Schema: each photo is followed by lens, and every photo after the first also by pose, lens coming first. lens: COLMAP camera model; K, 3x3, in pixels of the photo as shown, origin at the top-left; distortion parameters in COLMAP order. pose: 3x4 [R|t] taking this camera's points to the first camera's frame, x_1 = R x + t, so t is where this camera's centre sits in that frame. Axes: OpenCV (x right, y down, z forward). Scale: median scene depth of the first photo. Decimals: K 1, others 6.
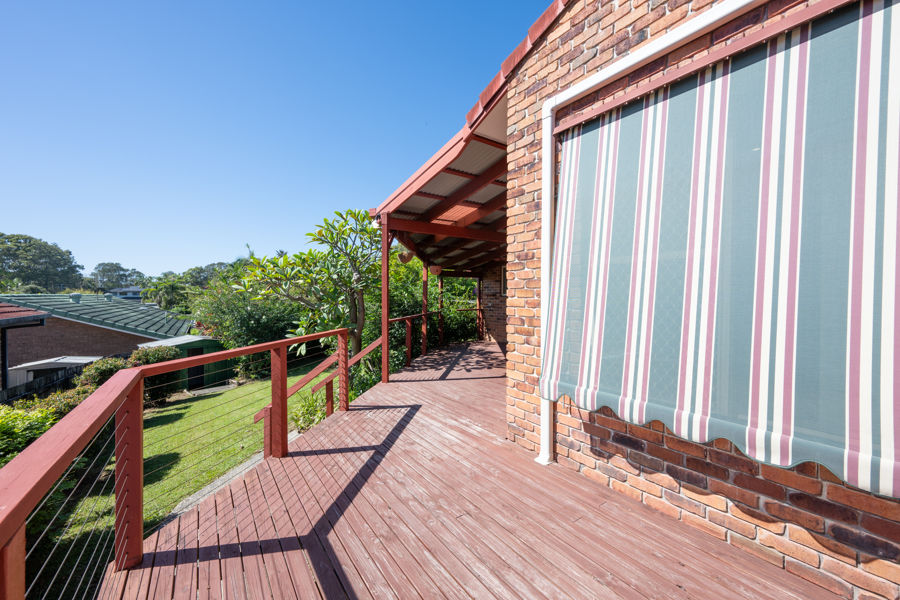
lens RADIAL K [[358.0, 0, 450.0], [0, 358.0, 299.6], [0, 0, 1]] dist [-0.000445, -0.000067]
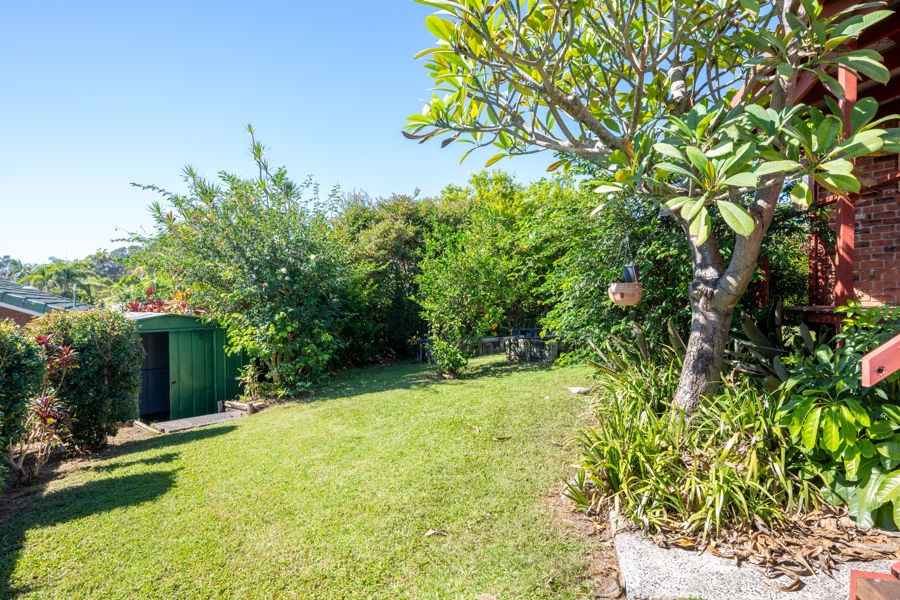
lens RADIAL K [[545.5, 0, 450.1], [0, 545.5, 300.6], [0, 0, 1]] dist [0.003167, 0.000843]
pose [[0.999158, -0.002922, -0.040928, -0.312162], [0.002690, 0.999980, -0.005719, 0.103619], [0.040944, 0.005604, 0.999146, 0.321534]]
